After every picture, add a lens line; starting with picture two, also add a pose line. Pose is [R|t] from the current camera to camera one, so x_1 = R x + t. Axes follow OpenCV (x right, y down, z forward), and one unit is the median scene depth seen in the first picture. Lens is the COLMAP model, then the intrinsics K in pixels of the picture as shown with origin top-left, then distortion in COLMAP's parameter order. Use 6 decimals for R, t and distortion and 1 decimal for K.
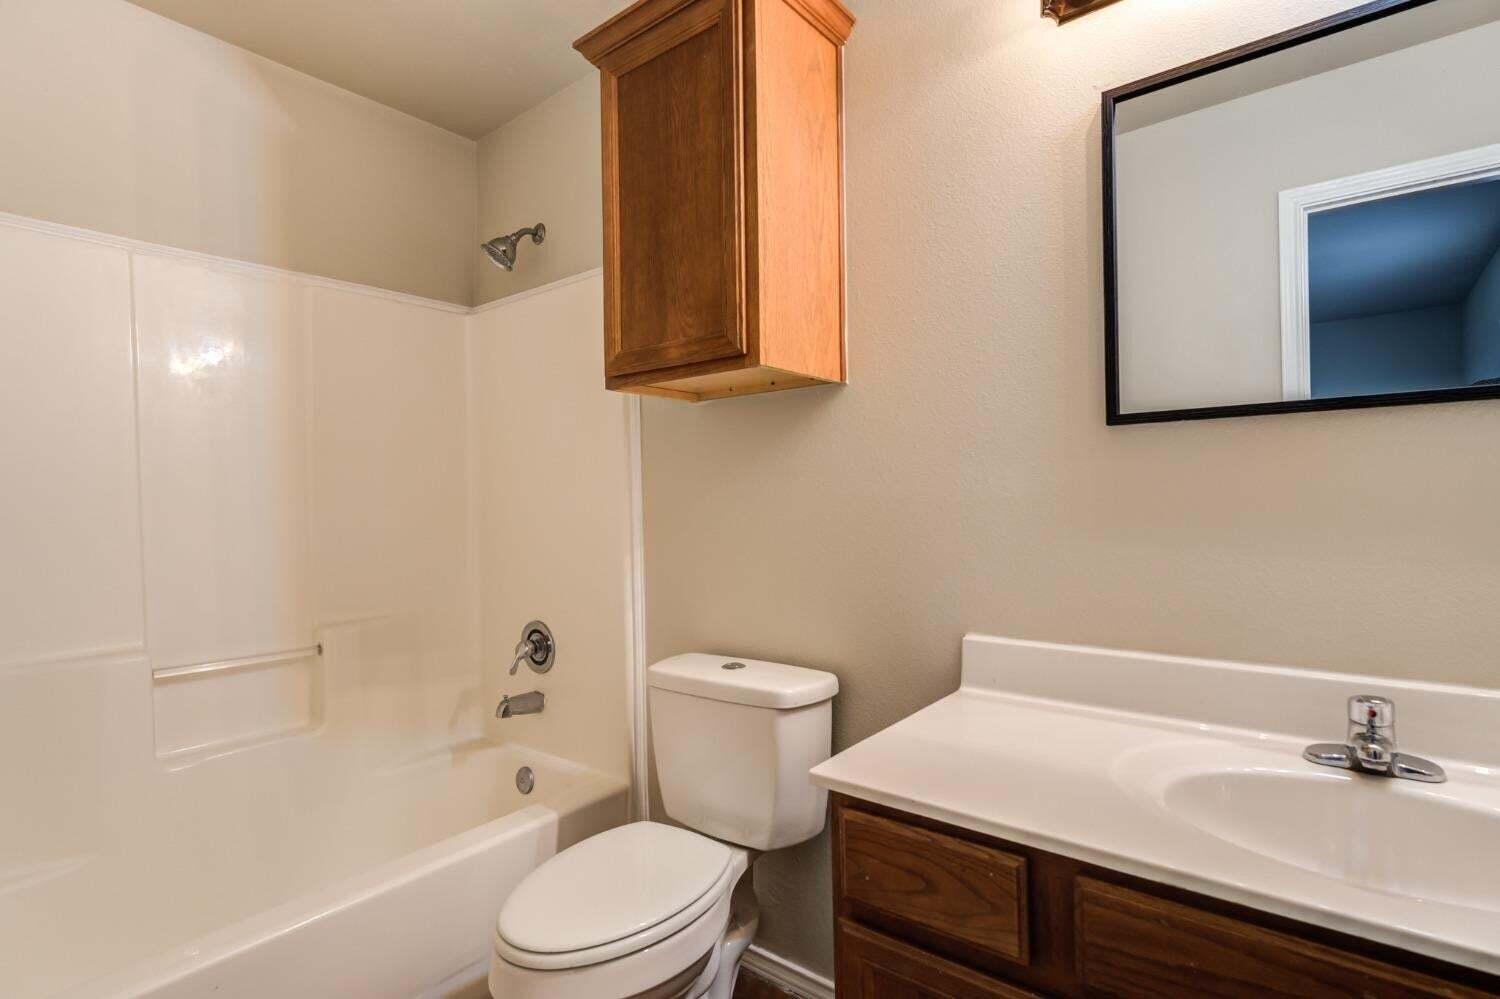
lens RADIAL K [[736.0, 0, 752.3], [0, 736.0, 500.7], [0, 0, 1]] dist [0.001958, 0.000115]
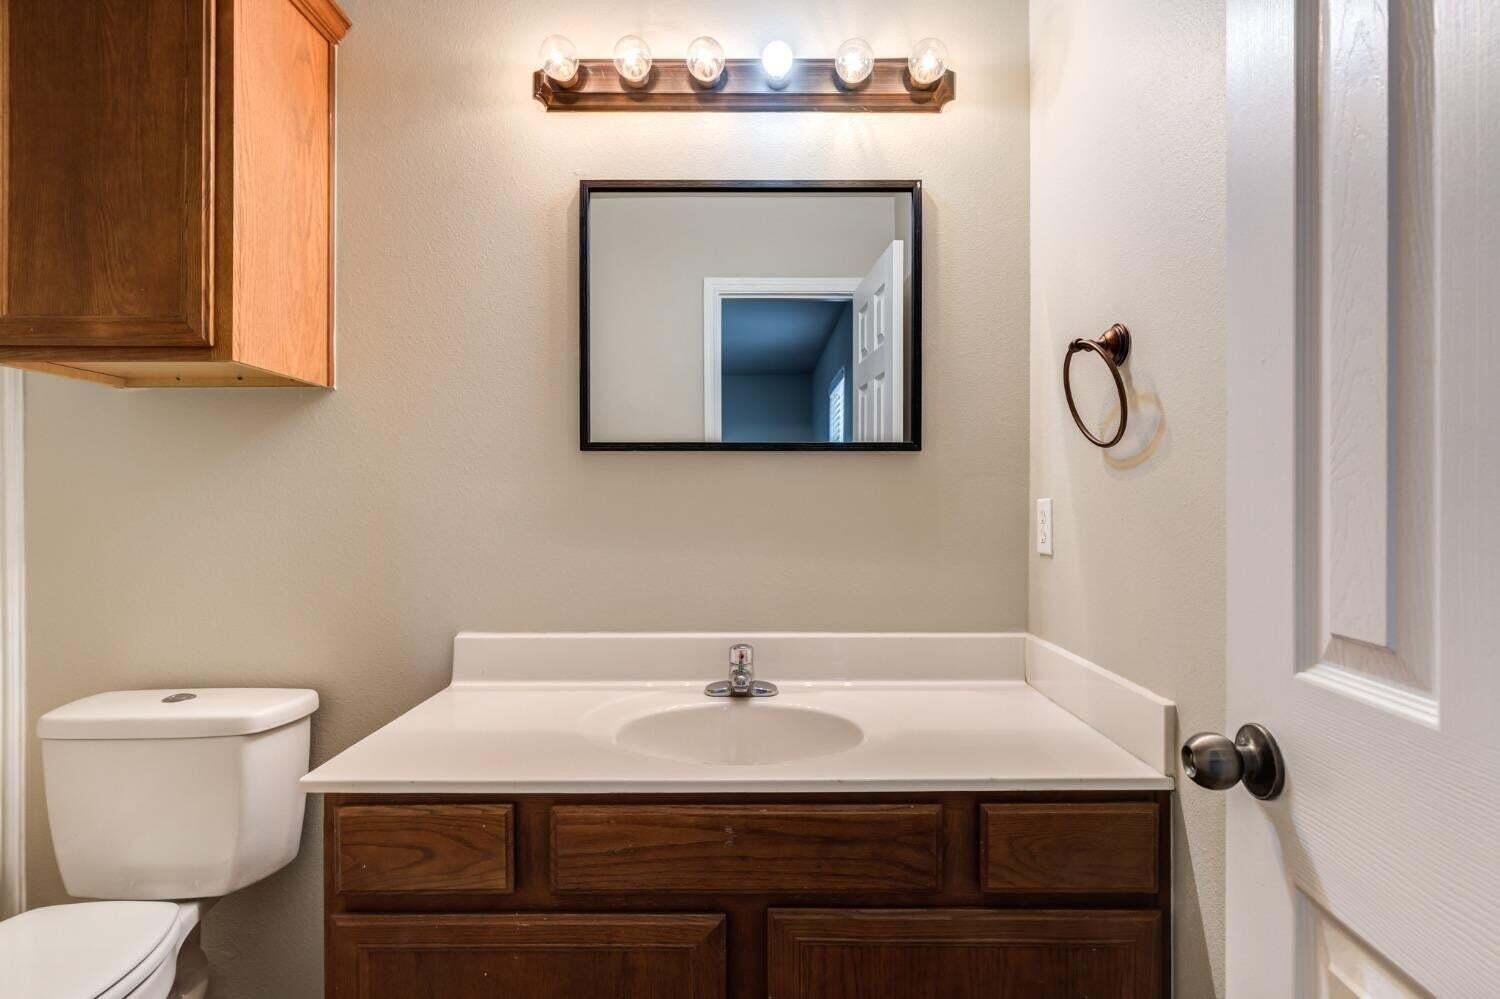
lens RADIAL K [[736.0, 0, 752.3], [0, 736.0, 500.7], [0, 0, 1]] dist [0.001958, 0.000115]
pose [[0.779480, 0.017863, 0.626173, -0.055496], [-0.010549, 0.999826, -0.015392, -0.002171], [-0.626339, 0.005392, 0.779532, -0.121721]]
